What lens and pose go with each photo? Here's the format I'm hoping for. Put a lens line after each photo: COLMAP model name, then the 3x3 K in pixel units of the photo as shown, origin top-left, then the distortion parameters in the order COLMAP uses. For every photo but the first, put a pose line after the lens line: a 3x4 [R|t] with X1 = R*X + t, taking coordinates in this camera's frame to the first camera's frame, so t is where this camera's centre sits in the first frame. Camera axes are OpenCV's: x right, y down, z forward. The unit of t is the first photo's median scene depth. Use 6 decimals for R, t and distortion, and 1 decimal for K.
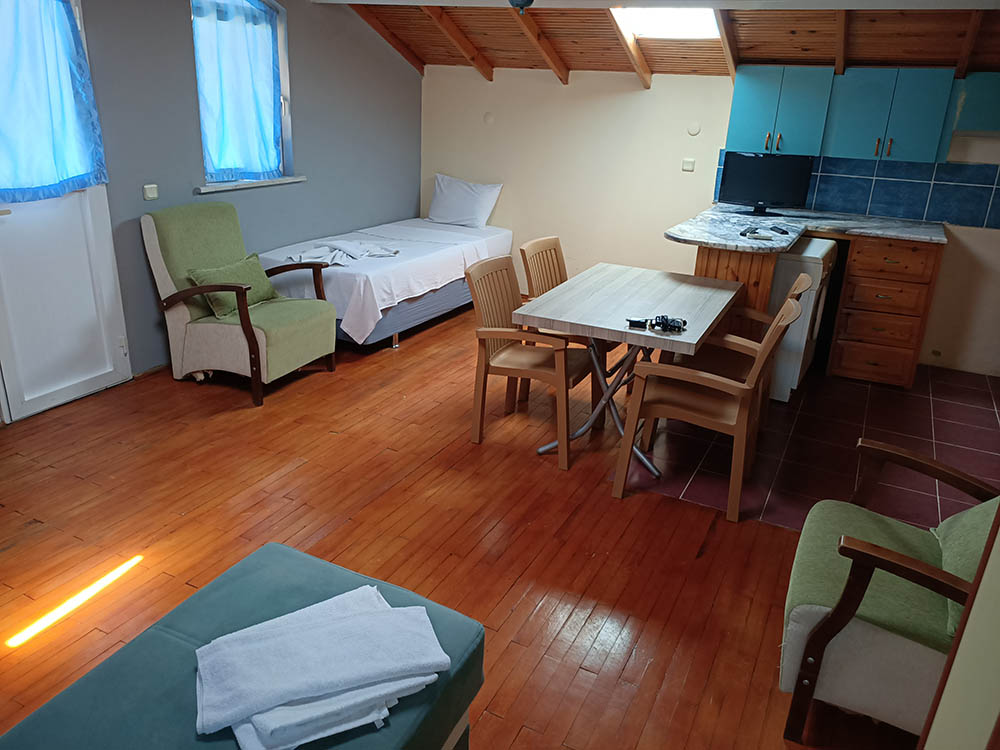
lens RADIAL K [[743.5, 0, 497.4], [0, 743.5, 375.5], [0, 0, 1]] dist [0.076615, -0.083994]
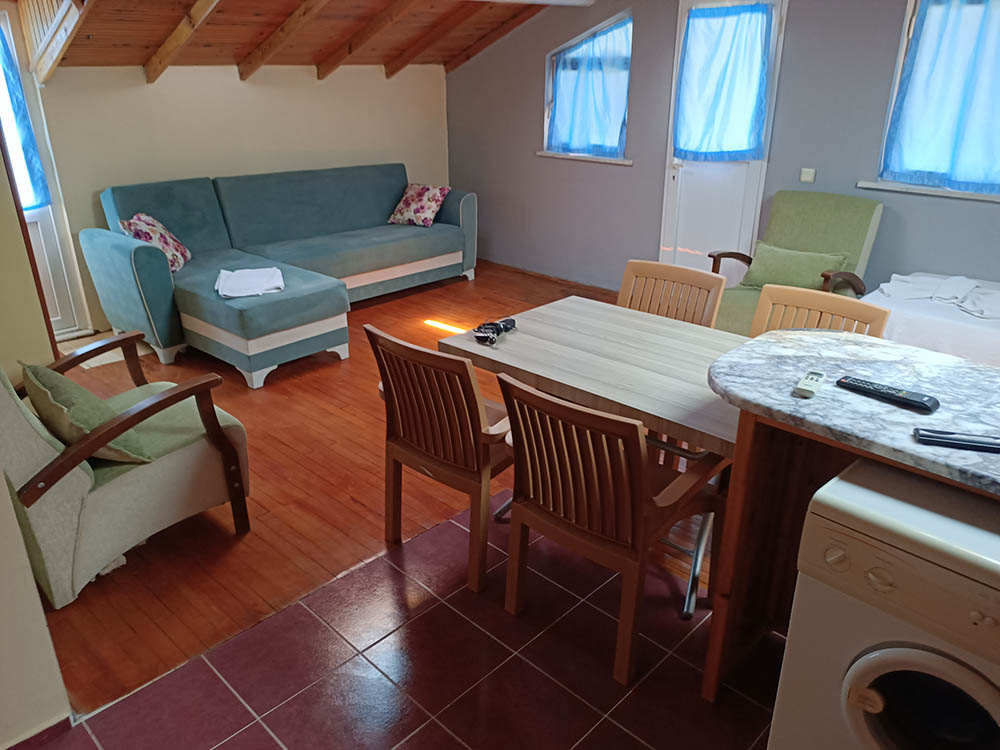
lens RADIAL K [[743.5, 0, 497.4], [0, 743.5, 375.5], [0, 0, 1]] dist [0.076615, -0.083994]
pose [[-0.296941, 0.322420, -0.898817, 0.703729], [-0.356476, 0.835794, 0.417581, -0.270902], [0.885862, 0.444403, -0.133247, 0.794822]]
